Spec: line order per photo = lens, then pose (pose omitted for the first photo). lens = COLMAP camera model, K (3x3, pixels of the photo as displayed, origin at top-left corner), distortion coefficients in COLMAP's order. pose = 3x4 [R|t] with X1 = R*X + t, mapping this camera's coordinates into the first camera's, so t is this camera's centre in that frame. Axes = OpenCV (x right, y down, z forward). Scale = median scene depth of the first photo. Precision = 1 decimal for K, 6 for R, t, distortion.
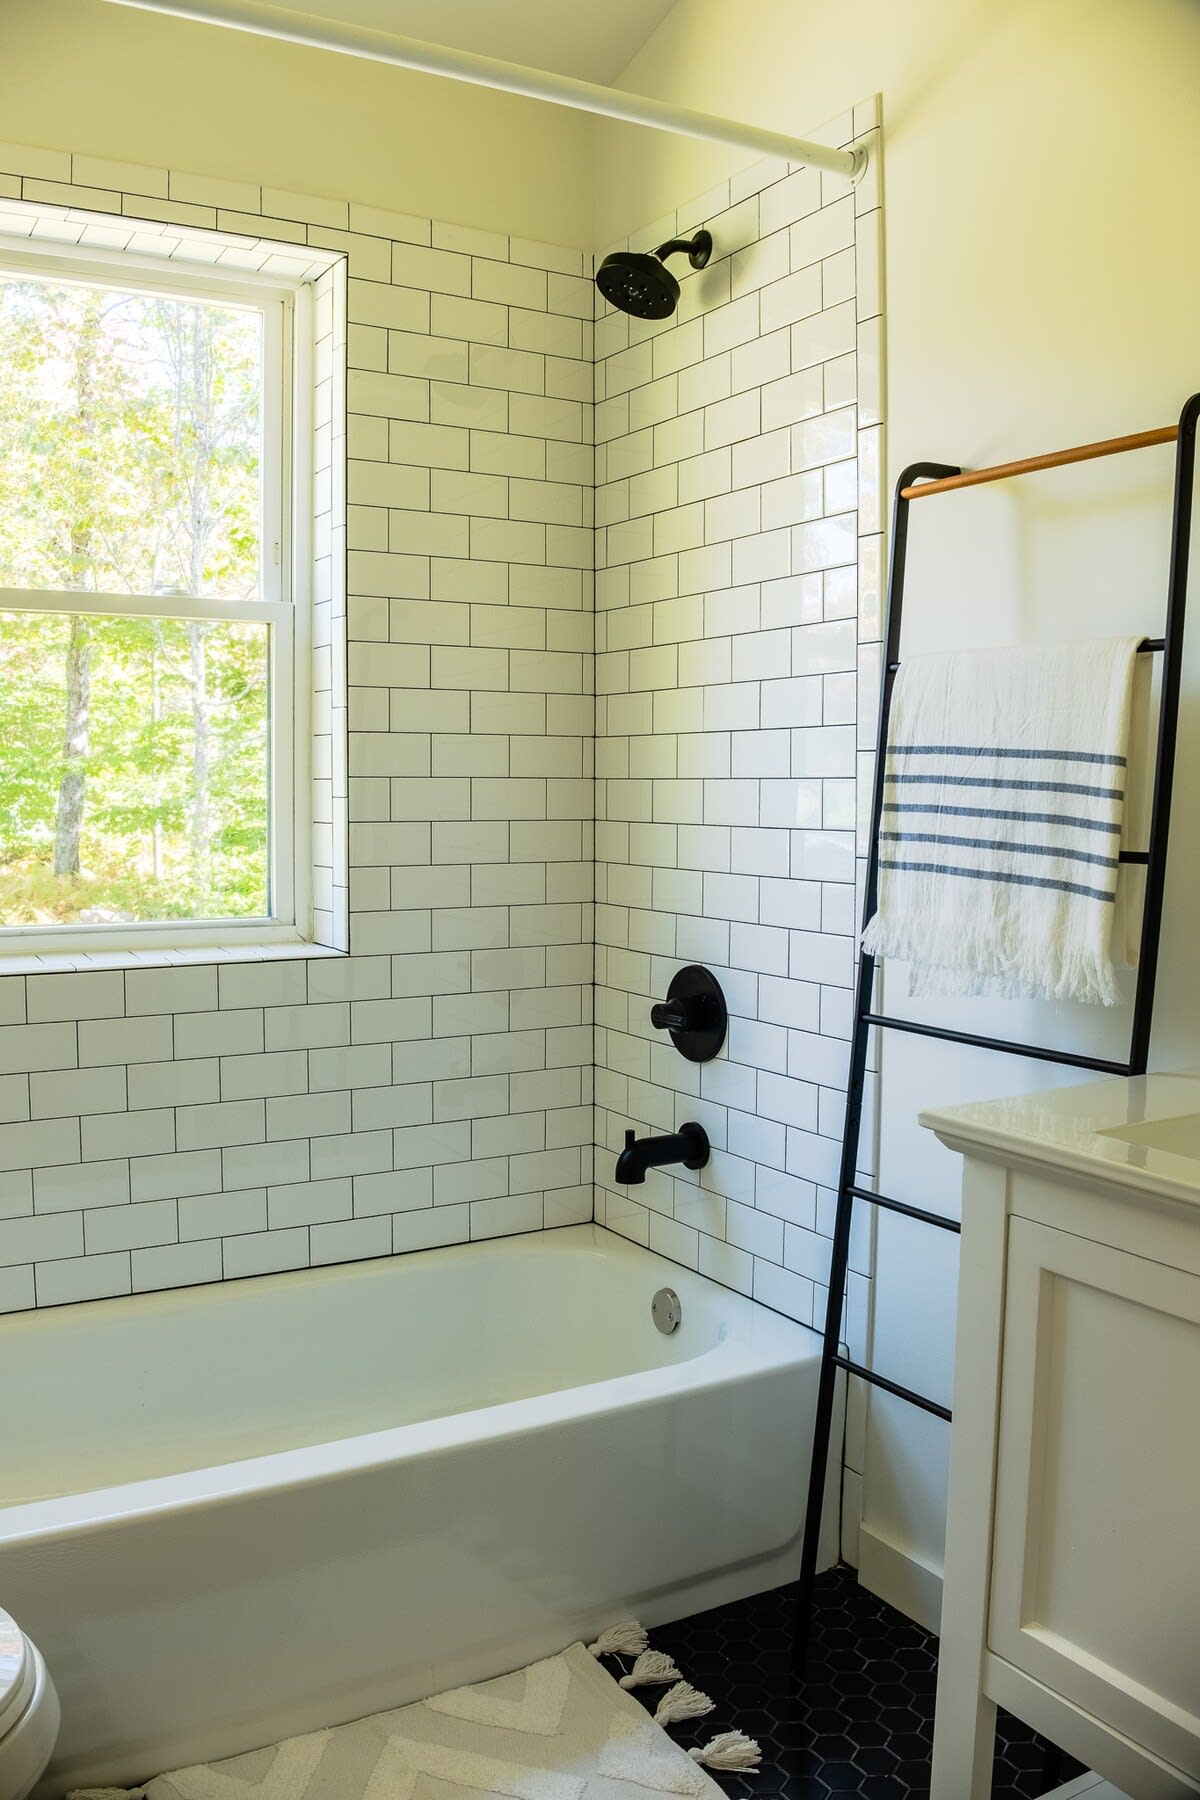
lens RADIAL K [[1511.2, 0, 600.0], [0, 1511.2, 900.0], [0, 0, 1]] dist [-0.137337, 0.069396]
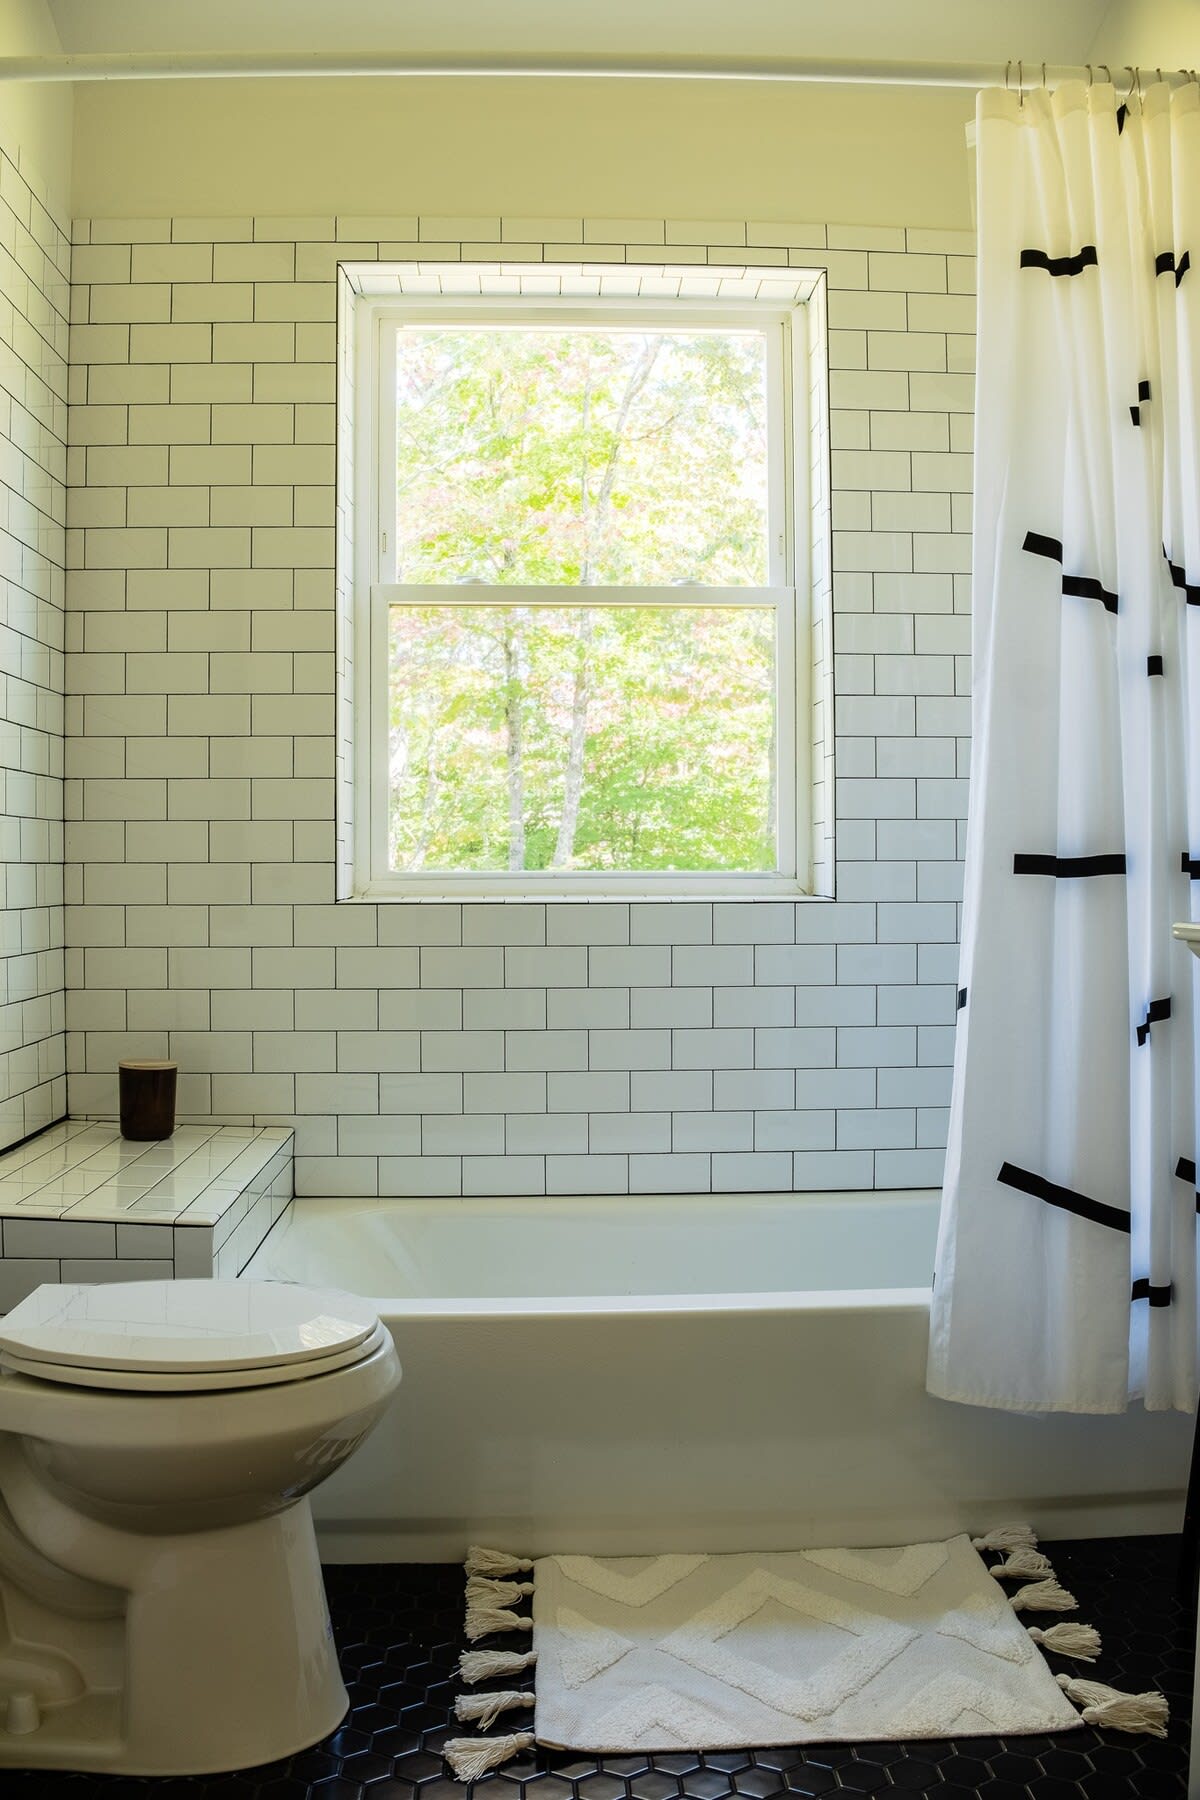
lens RADIAL K [[1511.2, 0, 600.0], [0, 1511.2, 900.0], [0, 0, 1]] dist [-0.137337, 0.069396]
pose [[0.890202, -0.002898, -0.455558, 0.182562], [-0.027981, 0.997744, -0.061024, 0.111030], [0.454707, 0.067071, 0.888112, -0.038952]]
